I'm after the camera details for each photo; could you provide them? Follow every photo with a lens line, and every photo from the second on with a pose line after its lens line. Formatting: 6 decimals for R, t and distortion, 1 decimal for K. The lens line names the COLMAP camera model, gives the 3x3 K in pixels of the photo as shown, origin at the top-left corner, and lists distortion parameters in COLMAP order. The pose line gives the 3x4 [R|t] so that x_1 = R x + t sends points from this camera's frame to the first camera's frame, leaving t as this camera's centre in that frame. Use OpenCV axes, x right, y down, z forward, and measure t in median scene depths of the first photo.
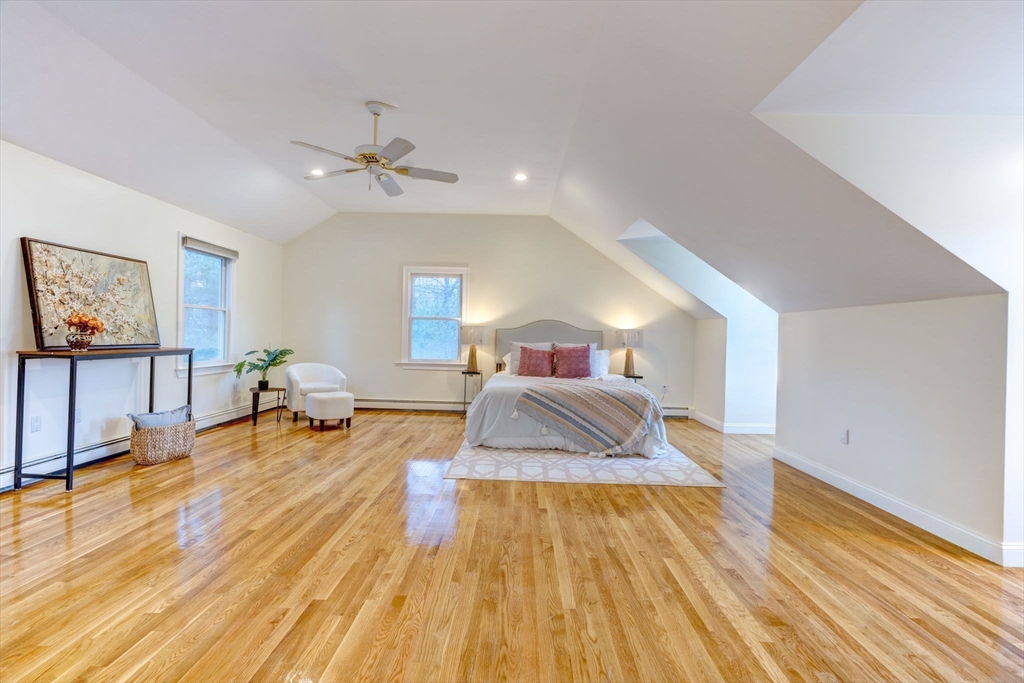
lens RADIAL K [[462.0, 0, 509.2], [0, 462.0, 338.4], [0, 0, 1]] dist [-0.008612, 0.001707]
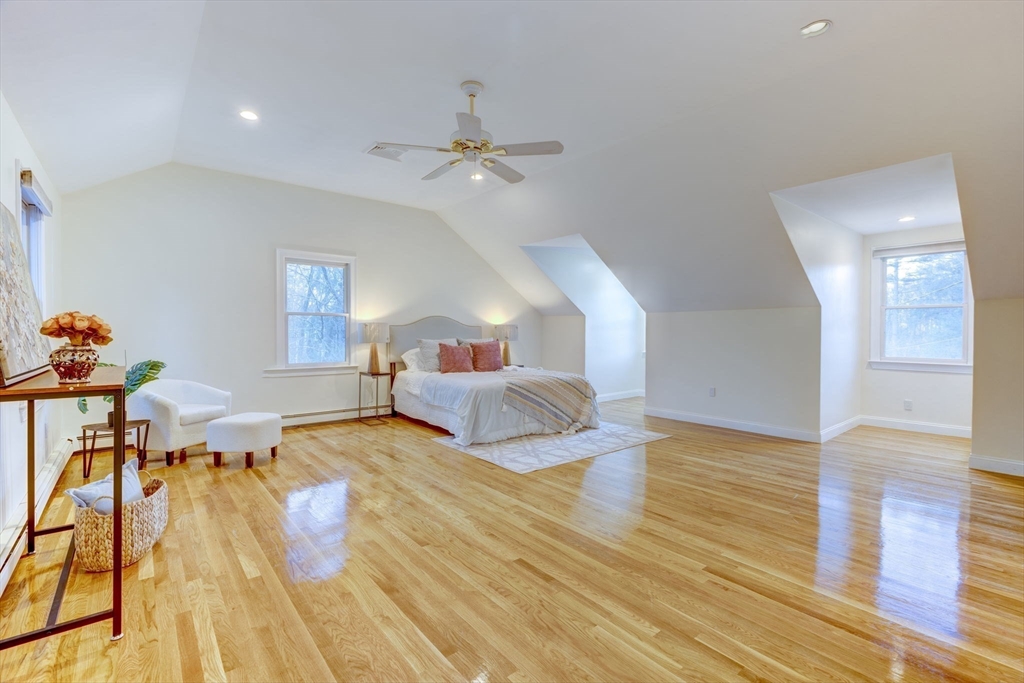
lens RADIAL K [[462.0, 0, 514.2], [0, 462.0, 339.7], [0, 0, 1]] dist [-0.008612, 0.001707]
pose [[0.755337, -0.032024, 0.654553, -0.650930], [0.017611, 0.999437, 0.028574, -0.020488], [-0.655099, -0.010056, 0.755476, 0.190255]]
